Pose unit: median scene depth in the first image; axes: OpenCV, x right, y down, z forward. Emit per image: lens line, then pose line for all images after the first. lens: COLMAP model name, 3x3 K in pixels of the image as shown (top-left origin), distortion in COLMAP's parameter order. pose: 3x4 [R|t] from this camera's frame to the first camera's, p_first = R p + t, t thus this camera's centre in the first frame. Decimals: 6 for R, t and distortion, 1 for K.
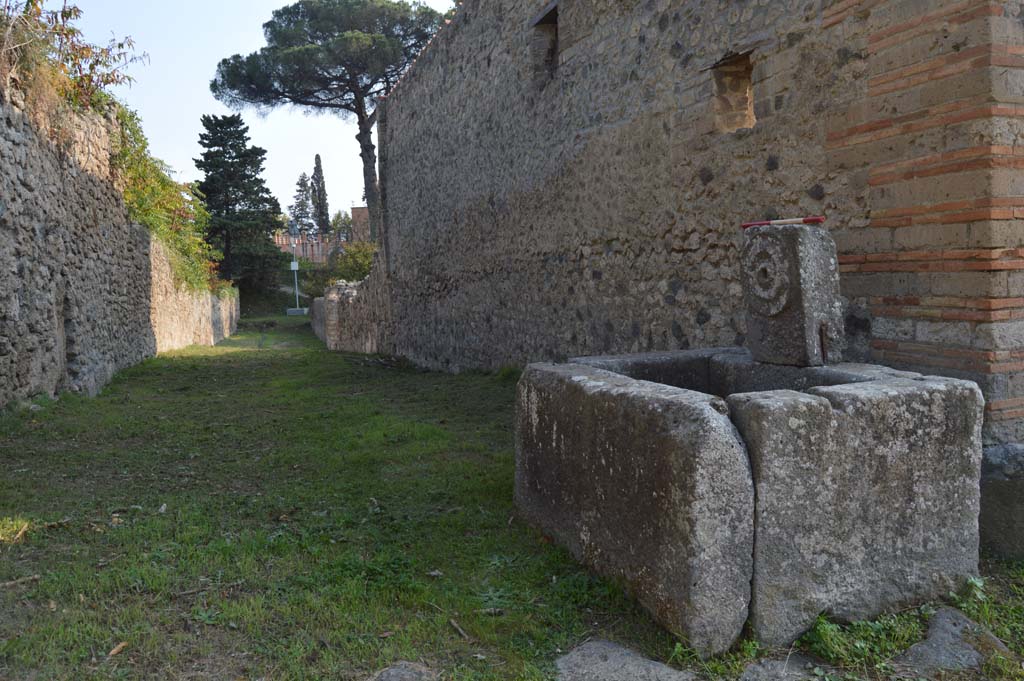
lens RADIAL K [[811.9, 0, 511.5], [0, 811.9, 335.6], [0, 0, 1]] dist [-0.088606, 0.028132]
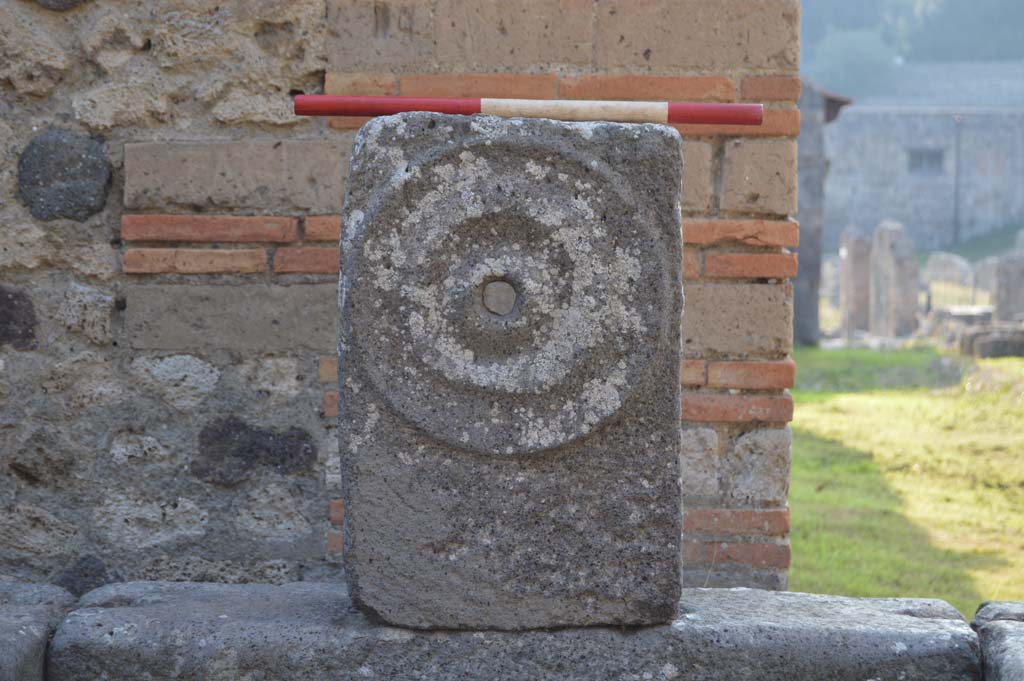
lens RADIAL K [[2302.7, 0, 511.3], [0, 2302.7, 342.2], [0, 0, 1]] dist [-0.004525, 0.000000]
pose [[0.362292, -0.028622, 0.931625, -0.328007], [0.050275, 0.998673, 0.011130, -0.058666], [-0.930708, 0.042805, 0.363251, 0.599869]]
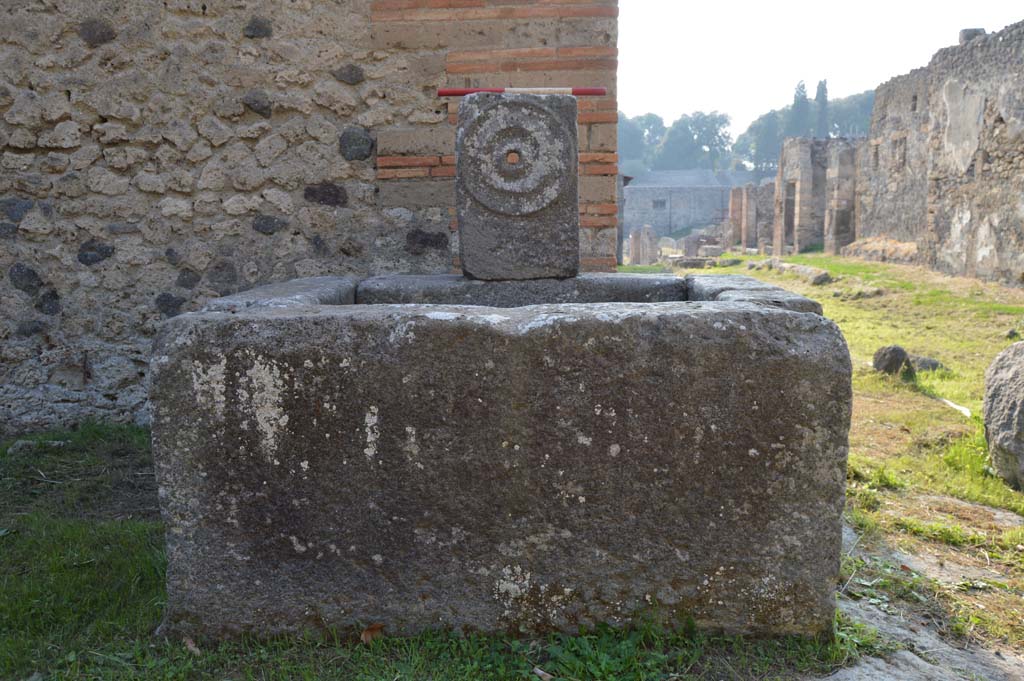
lens RADIAL K [[811.9, 0, 512.4], [0, 811.9, 338.8], [0, 0, 1]] dist [-0.088606, 0.028132]
pose [[0.363026, -0.109256, 0.925352, -0.328630], [0.071789, 0.993430, 0.089130, 0.018710], [-0.929010, 0.034073, 0.368484, 0.608921]]
